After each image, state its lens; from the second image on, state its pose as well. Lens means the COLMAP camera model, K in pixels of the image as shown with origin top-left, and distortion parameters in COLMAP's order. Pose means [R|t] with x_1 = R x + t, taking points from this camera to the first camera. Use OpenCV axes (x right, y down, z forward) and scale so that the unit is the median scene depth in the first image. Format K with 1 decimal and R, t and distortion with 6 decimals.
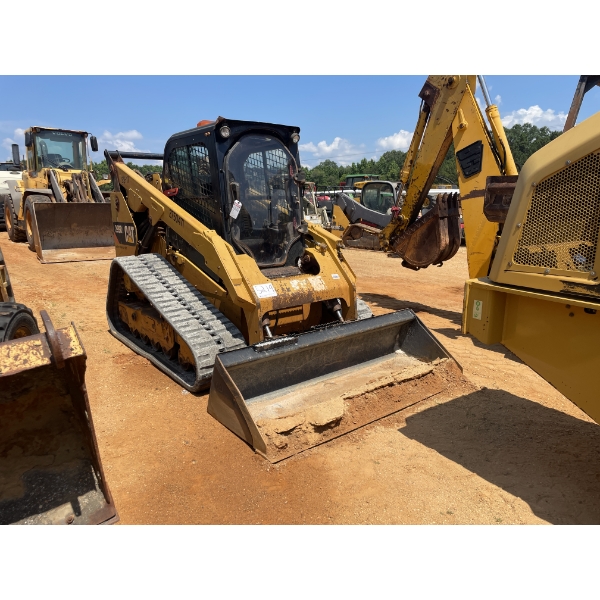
lens RADIAL K [[447.0, 0, 300.0], [0, 447.0, 300.0], [0, 0, 1]] dist [0.084091, -0.118597]
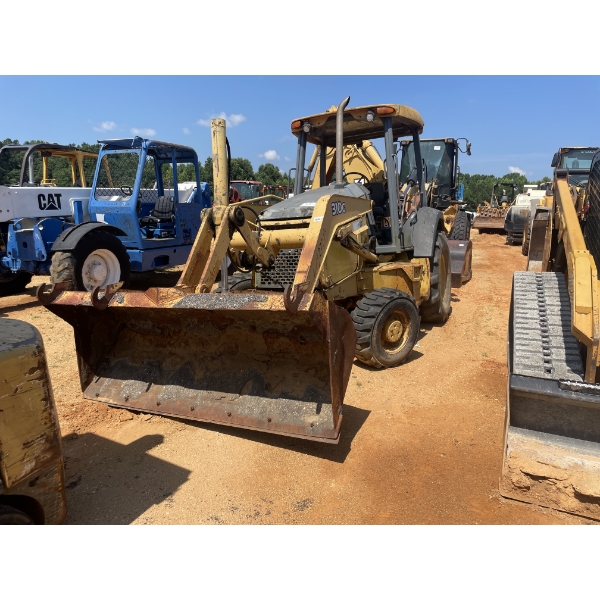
lens RADIAL K [[447.0, 0, 300.0], [0, 447.0, 300.0], [0, 0, 1]] dist [0.084091, -0.118597]
pose [[0.452355, 0.169898, -0.875505, 0.472863], [-0.202380, 0.975632, 0.084763, -0.028747], [0.868572, 0.138842, 0.475716, 0.119871]]
